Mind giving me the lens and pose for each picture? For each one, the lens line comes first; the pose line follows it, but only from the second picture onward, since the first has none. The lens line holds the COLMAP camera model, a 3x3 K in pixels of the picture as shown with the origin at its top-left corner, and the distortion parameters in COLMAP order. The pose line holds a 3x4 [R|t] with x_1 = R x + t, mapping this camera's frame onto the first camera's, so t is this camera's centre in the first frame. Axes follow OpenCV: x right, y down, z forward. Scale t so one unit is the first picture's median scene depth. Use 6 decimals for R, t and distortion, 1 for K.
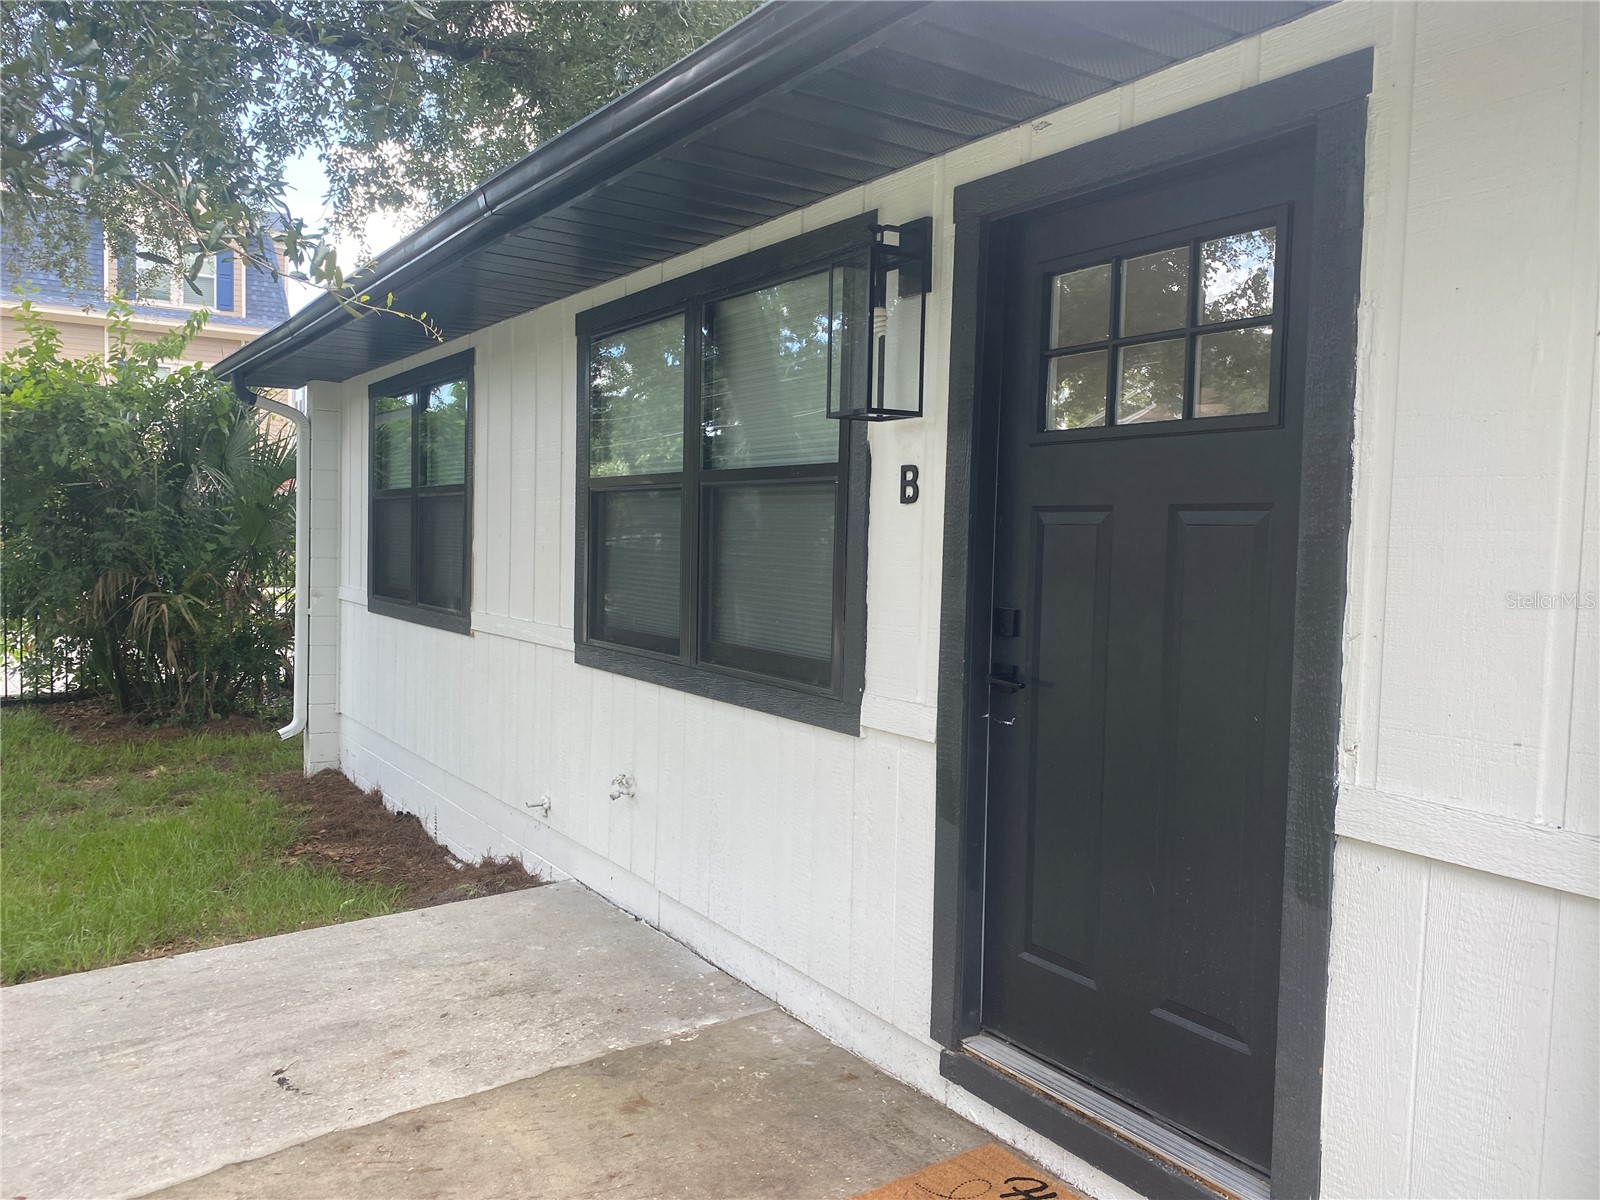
lens RADIAL K [[1226.4, 0, 800.0], [0, 1226.4, 600.0], [0, 0, 1]] dist [0.042211, -0.002417]
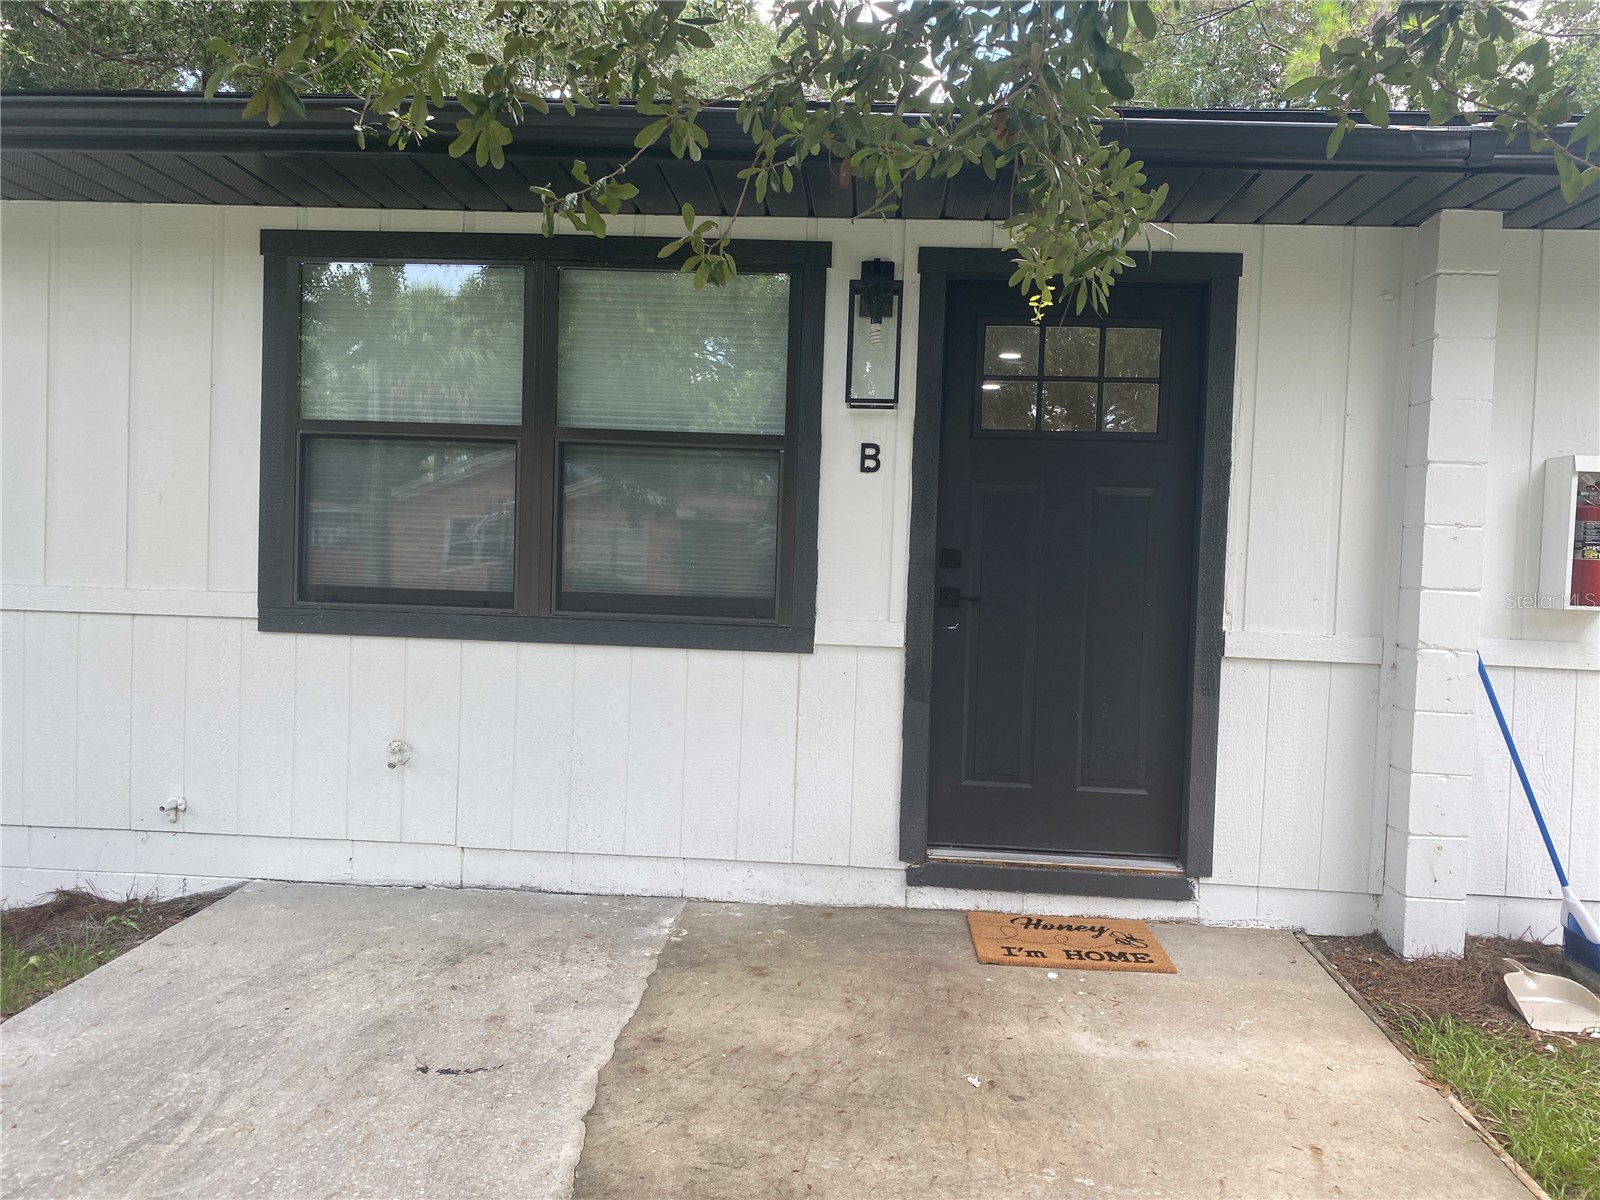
lens RADIAL K [[1205.0, 0, 800.0], [0, 1205.0, 600.0], [0, 0, 1]] dist [0.035973, -0.003200]
pose [[0.596089, -0.028643, 0.802408, -0.976301], [0.022349, 0.999568, 0.019078, 0.032751], [-0.802607, 0.006561, 0.596471, 0.266169]]
